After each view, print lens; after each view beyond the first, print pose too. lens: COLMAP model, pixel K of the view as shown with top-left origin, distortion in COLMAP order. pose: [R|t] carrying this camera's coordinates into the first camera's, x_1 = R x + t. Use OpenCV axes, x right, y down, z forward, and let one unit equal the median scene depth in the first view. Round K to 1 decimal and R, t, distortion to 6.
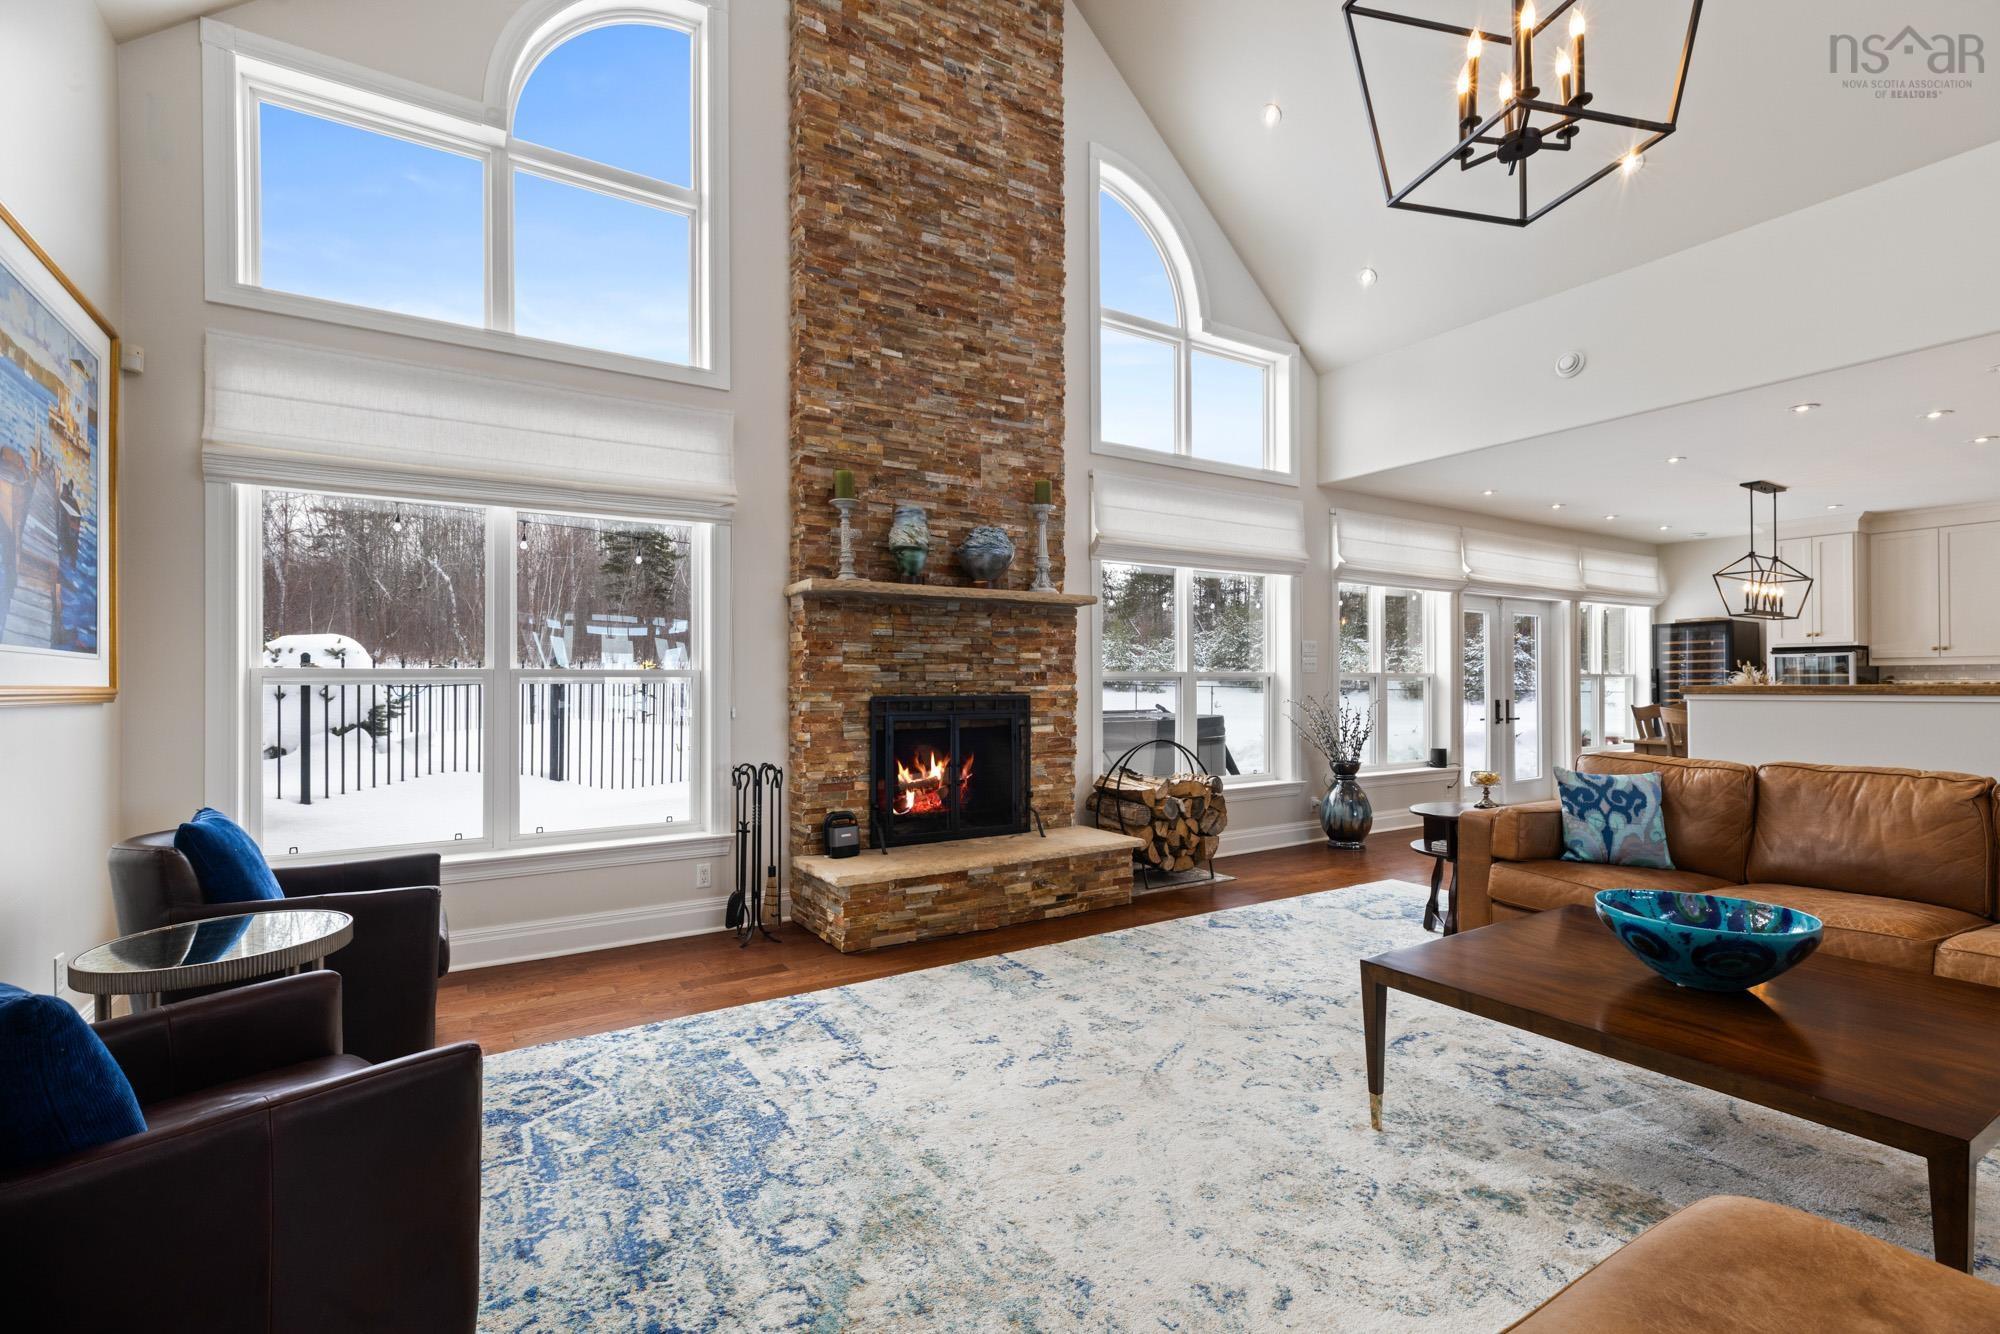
lens RADIAL K [[889.5, 0, 1005.2], [0, 889.5, 677.0], [0, 0, 1]] dist [0.001147, -0.000230]
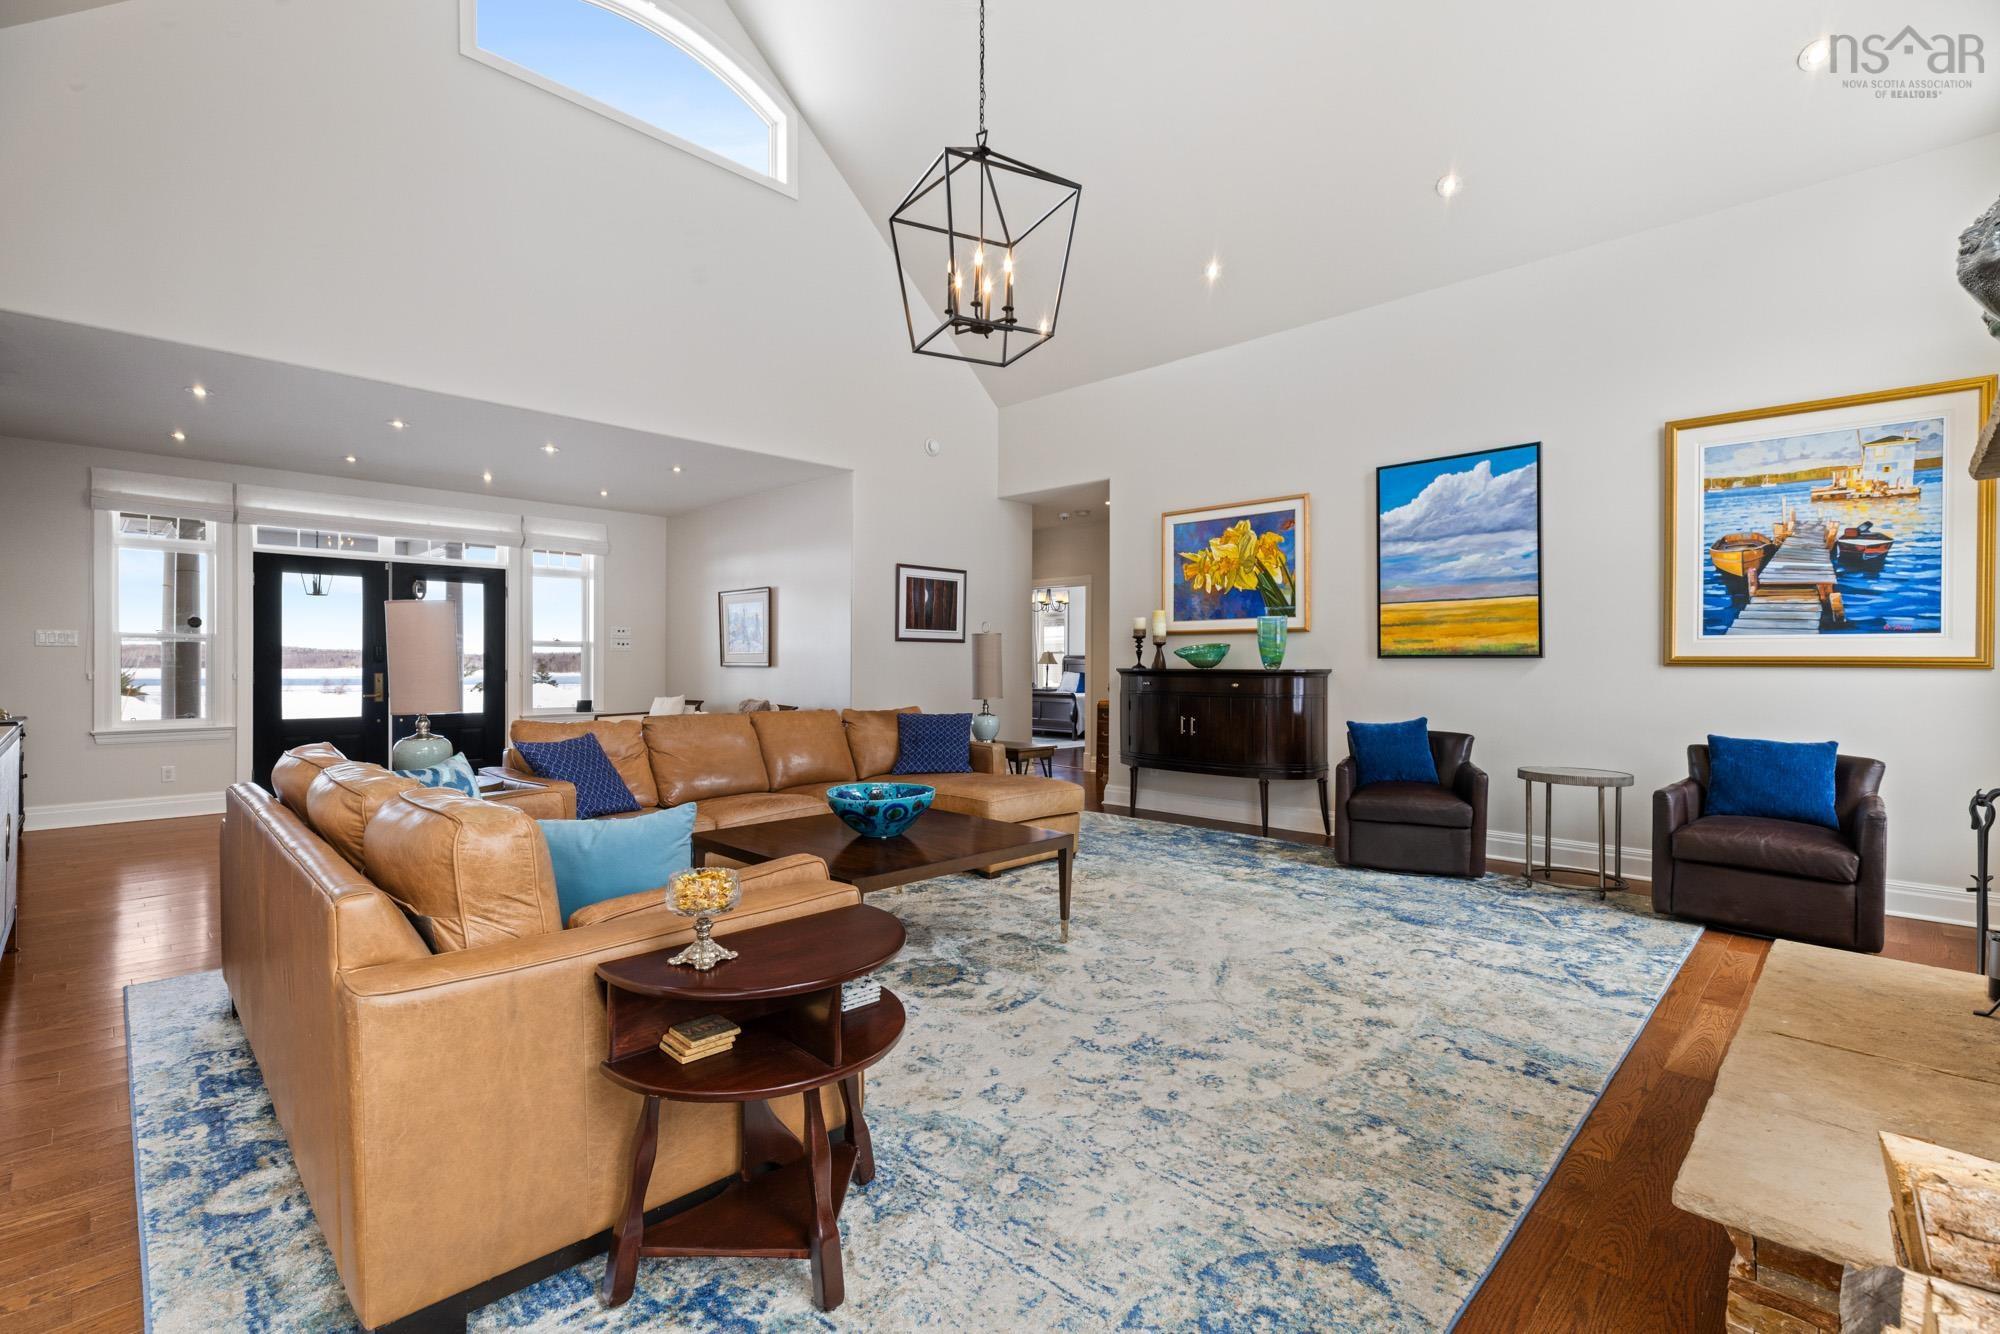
lens RADIAL K [[889.5, 0, 1000.1], [0, 889.5, 667.5], [0, 0, 1]] dist [0.001147, -0.000230]
pose [[-0.972535, 0.004273, -0.232719, 0.623509], [0.004320, 0.999991, 0.000307, 0.018706], [0.232719, -0.000707, -0.972544, 1.749257]]
